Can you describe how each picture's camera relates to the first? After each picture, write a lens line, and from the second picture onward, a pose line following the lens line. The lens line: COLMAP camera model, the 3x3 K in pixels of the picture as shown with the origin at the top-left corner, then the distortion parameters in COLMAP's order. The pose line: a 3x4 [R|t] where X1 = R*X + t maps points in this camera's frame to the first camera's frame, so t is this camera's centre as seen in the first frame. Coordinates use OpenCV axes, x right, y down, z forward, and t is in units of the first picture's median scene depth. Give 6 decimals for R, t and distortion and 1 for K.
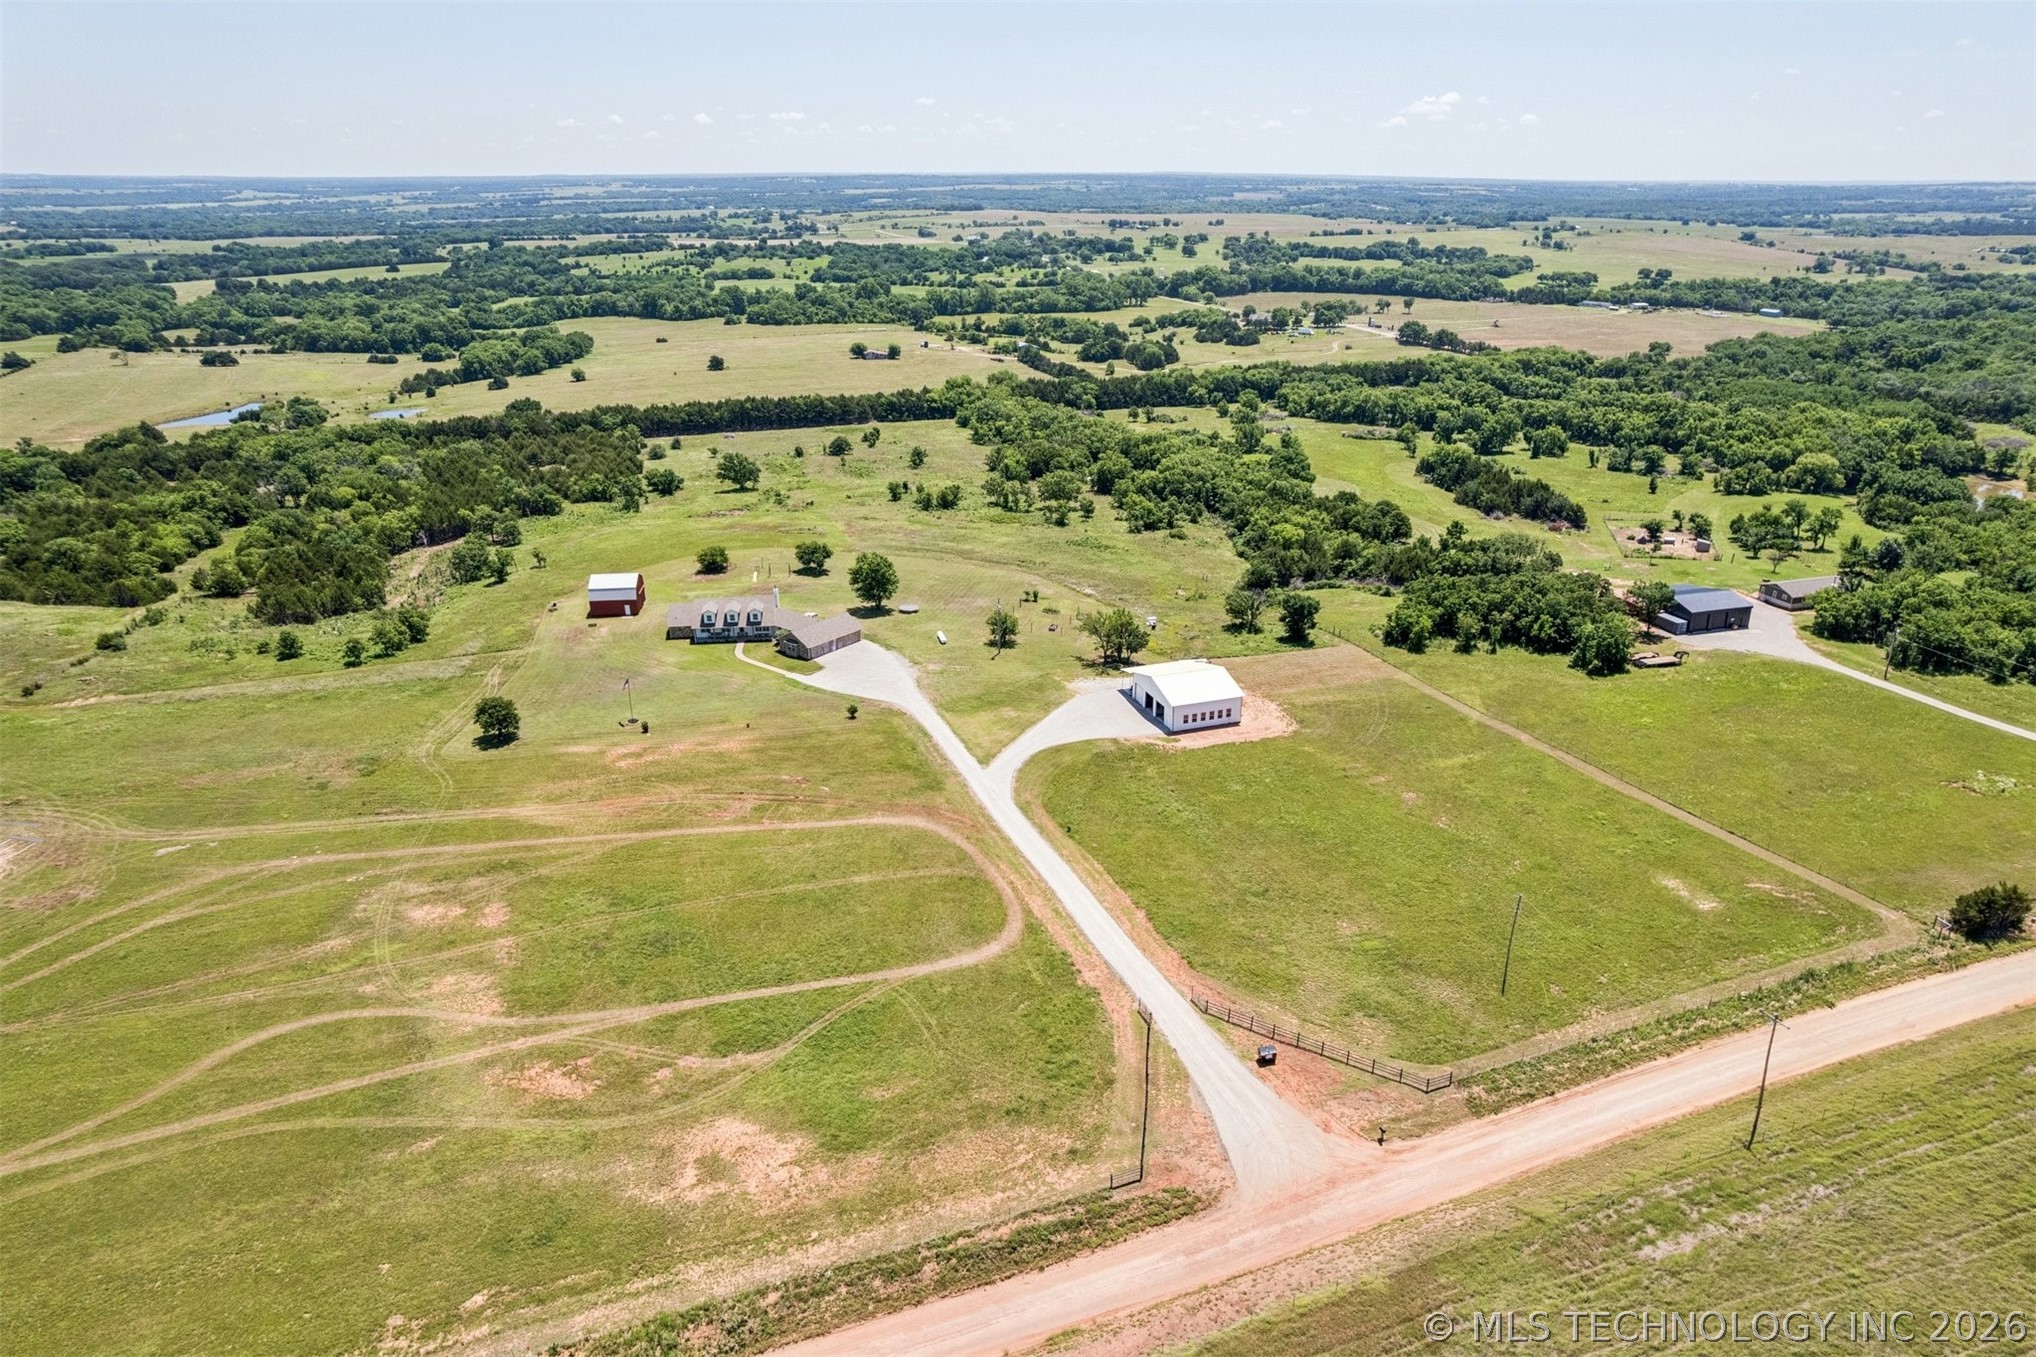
lens RADIAL K [[1311.3, 0, 1028.8], [0, 1311.3, 710.8], [0, 0, 1]] dist [-0.082325, 0.071514]
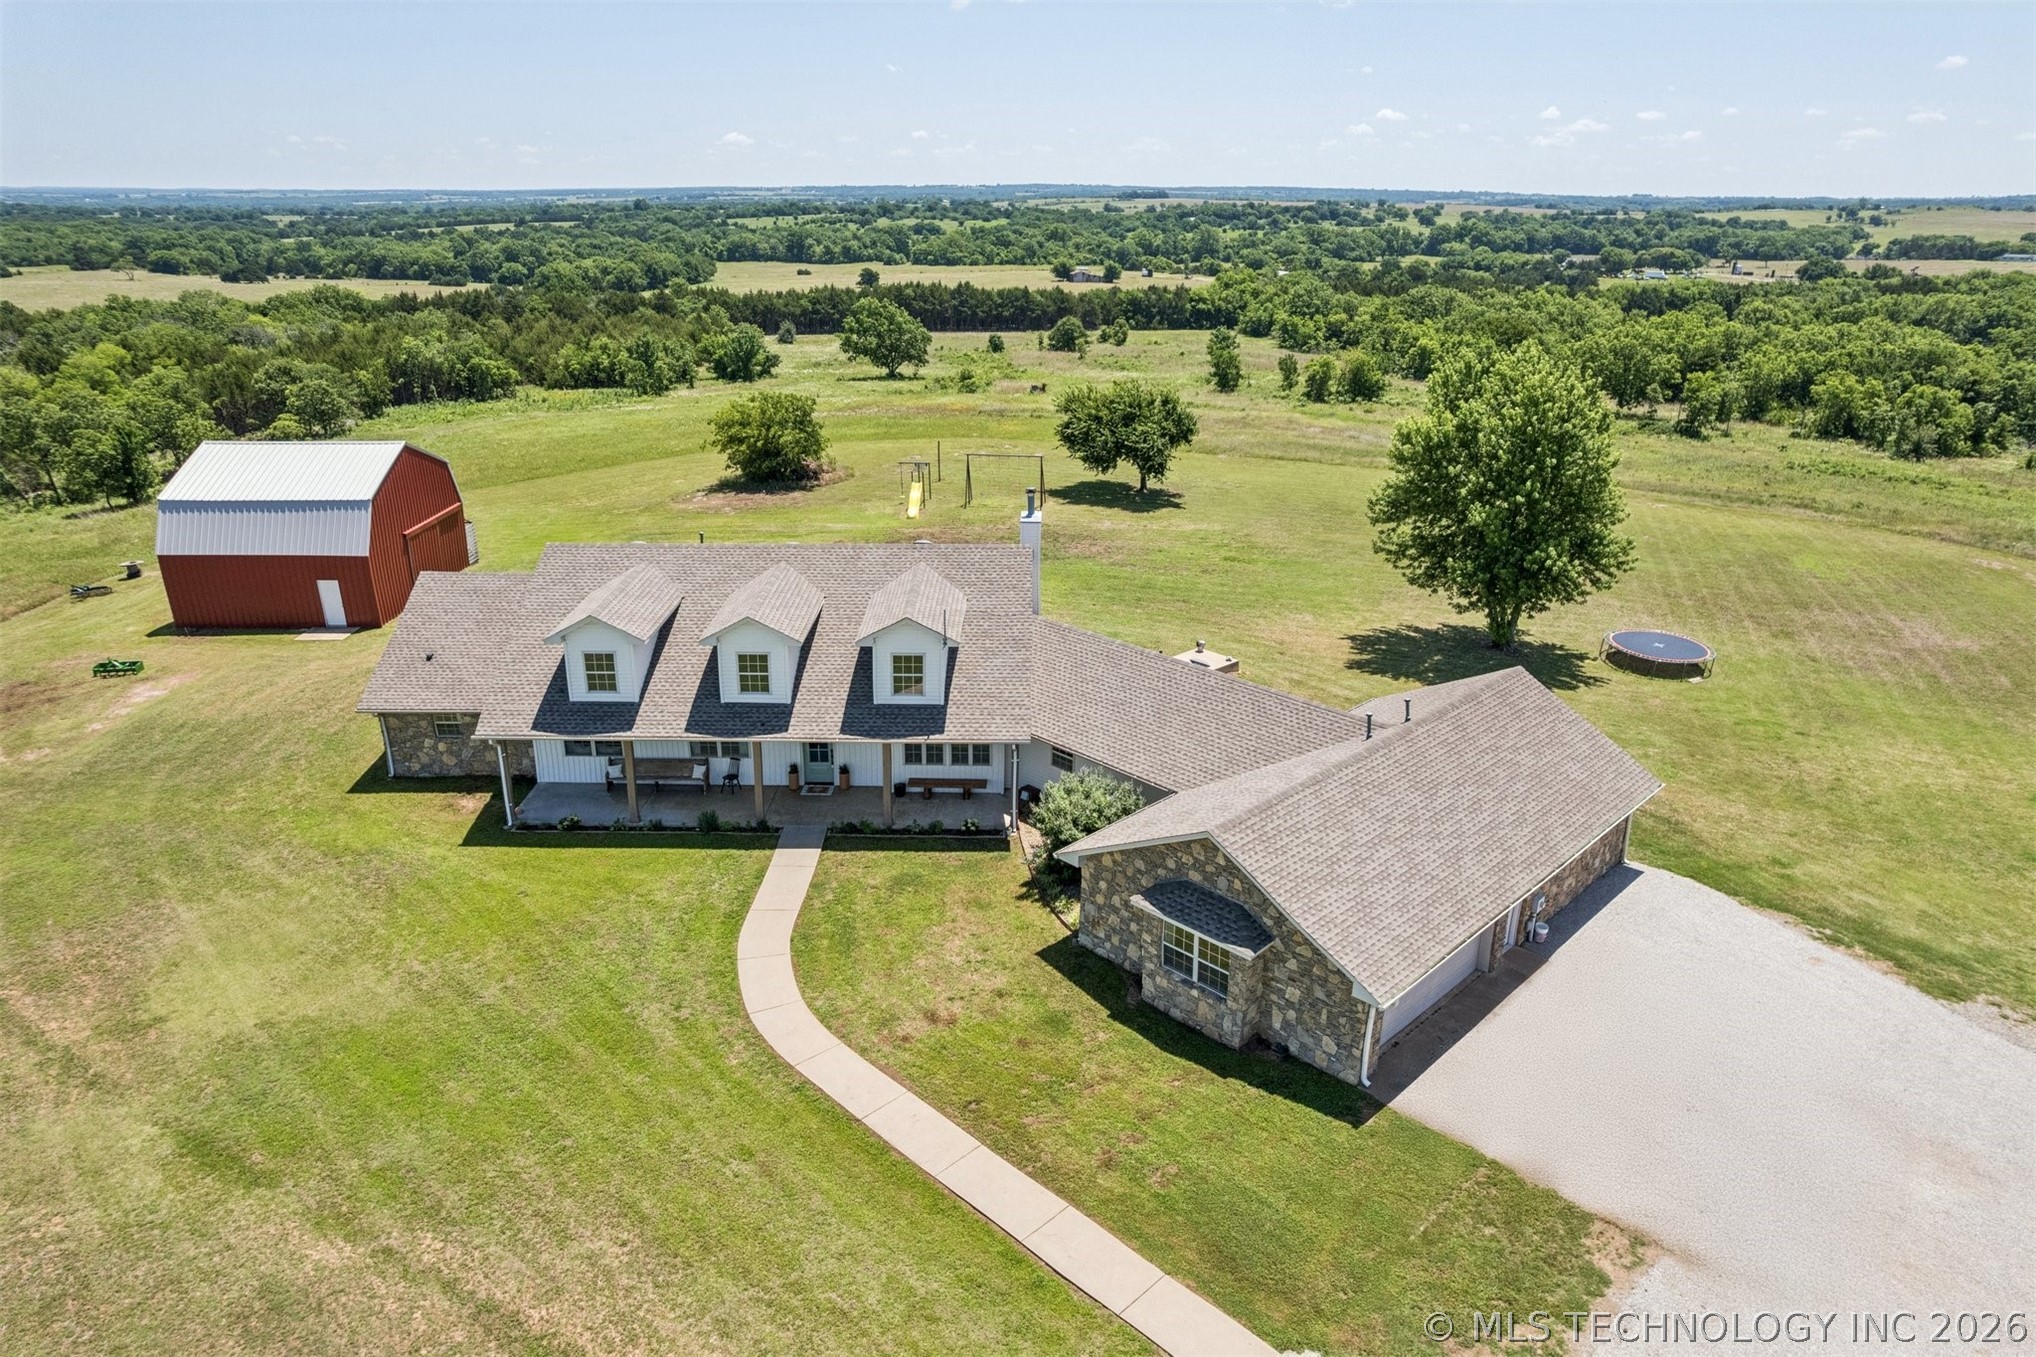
lens RADIAL K [[1311.3, 0, 1028.8], [0, 1311.3, 710.8], [0, 0, 1]] dist [-0.082325, 0.071514]
pose [[0.993020, 0.046201, -0.108519, -0.059291], [-0.047760, 0.998789, -0.011806, -0.022048], [0.107842, 0.016907, 0.994024, 0.282343]]
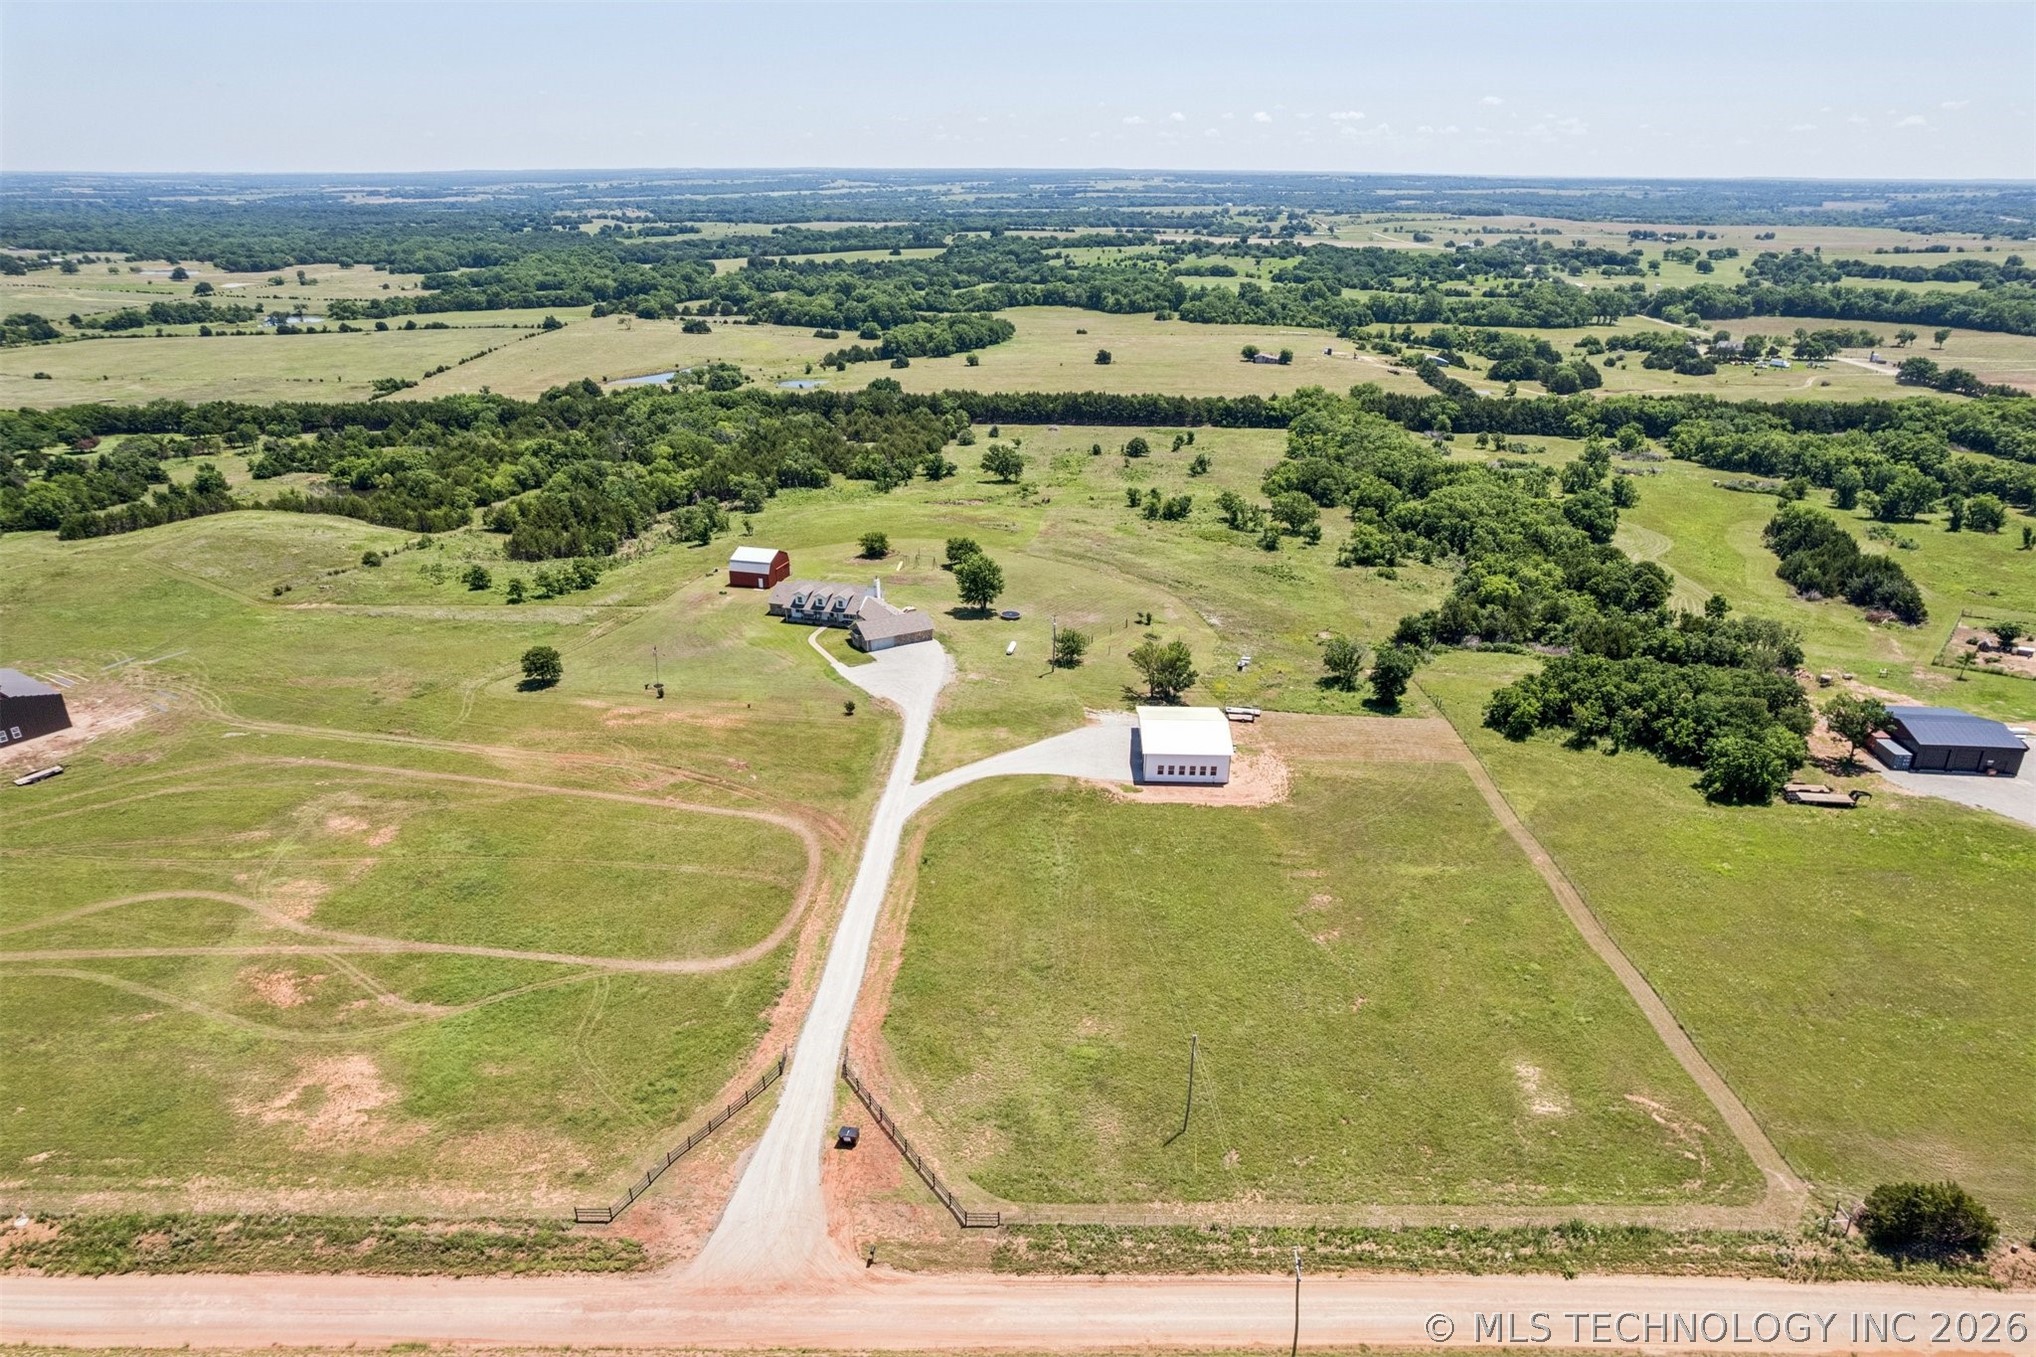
lens RADIAL K [[1311.3, 0, 1028.8], [0, 1311.3, 710.8], [0, 0, 1]] dist [-0.082325, 0.071514]
pose [[0.924750, 0.149245, -0.350091, 0.098580], [-0.148932, 0.988451, 0.027984, -0.013105], [0.350225, 0.026261, 0.936297, 0.030801]]
